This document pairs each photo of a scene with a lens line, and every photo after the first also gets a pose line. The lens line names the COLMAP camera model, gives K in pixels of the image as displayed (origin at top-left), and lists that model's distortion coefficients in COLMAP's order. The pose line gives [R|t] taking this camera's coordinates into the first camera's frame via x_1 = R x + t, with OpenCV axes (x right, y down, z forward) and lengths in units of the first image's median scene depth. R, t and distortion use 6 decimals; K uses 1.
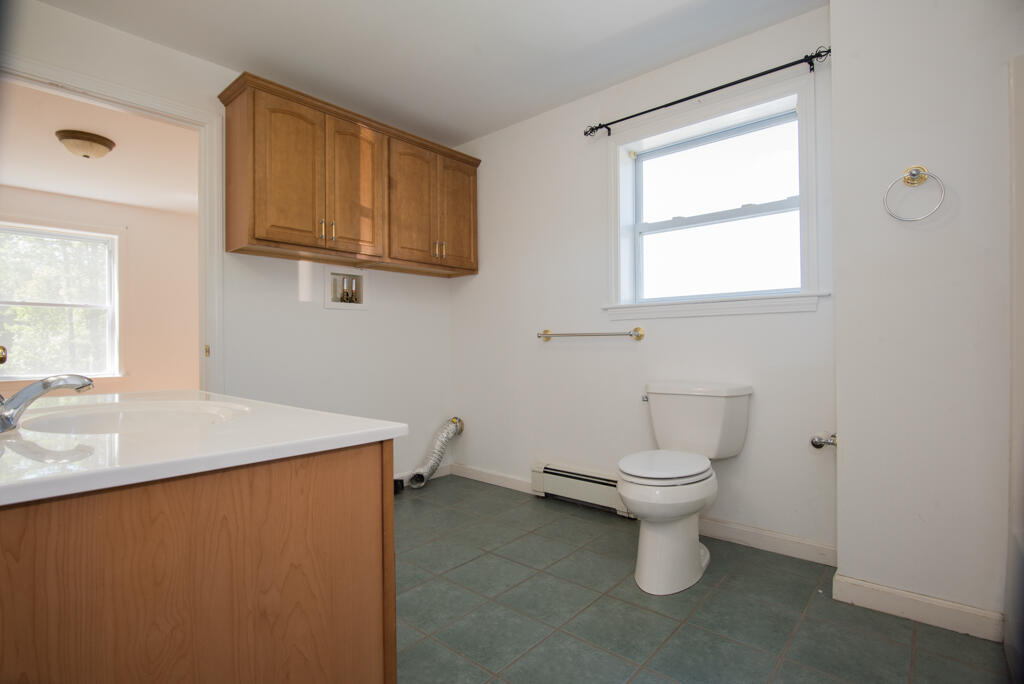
lens RADIAL K [[517.9, 0, 502.0], [0, 517.9, 332.4], [0, 0, 1]] dist [-0.012091, -0.001800]
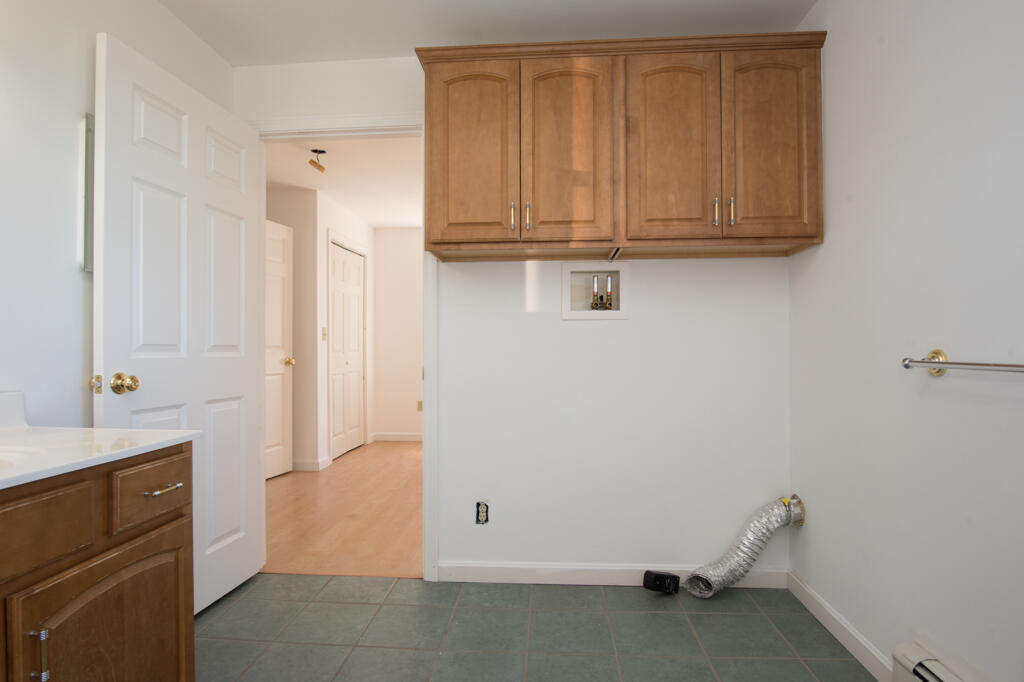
lens RADIAL K [[517.9, 0, 518.9], [0, 517.9, 340.4], [0, 0, 1]] dist [-0.012091, -0.001800]
pose [[0.606573, -0.004500, -0.795015, 0.215045], [0.016194, 0.999846, 0.006696, -0.021468], [0.794863, -0.016936, 0.606553, 0.472570]]
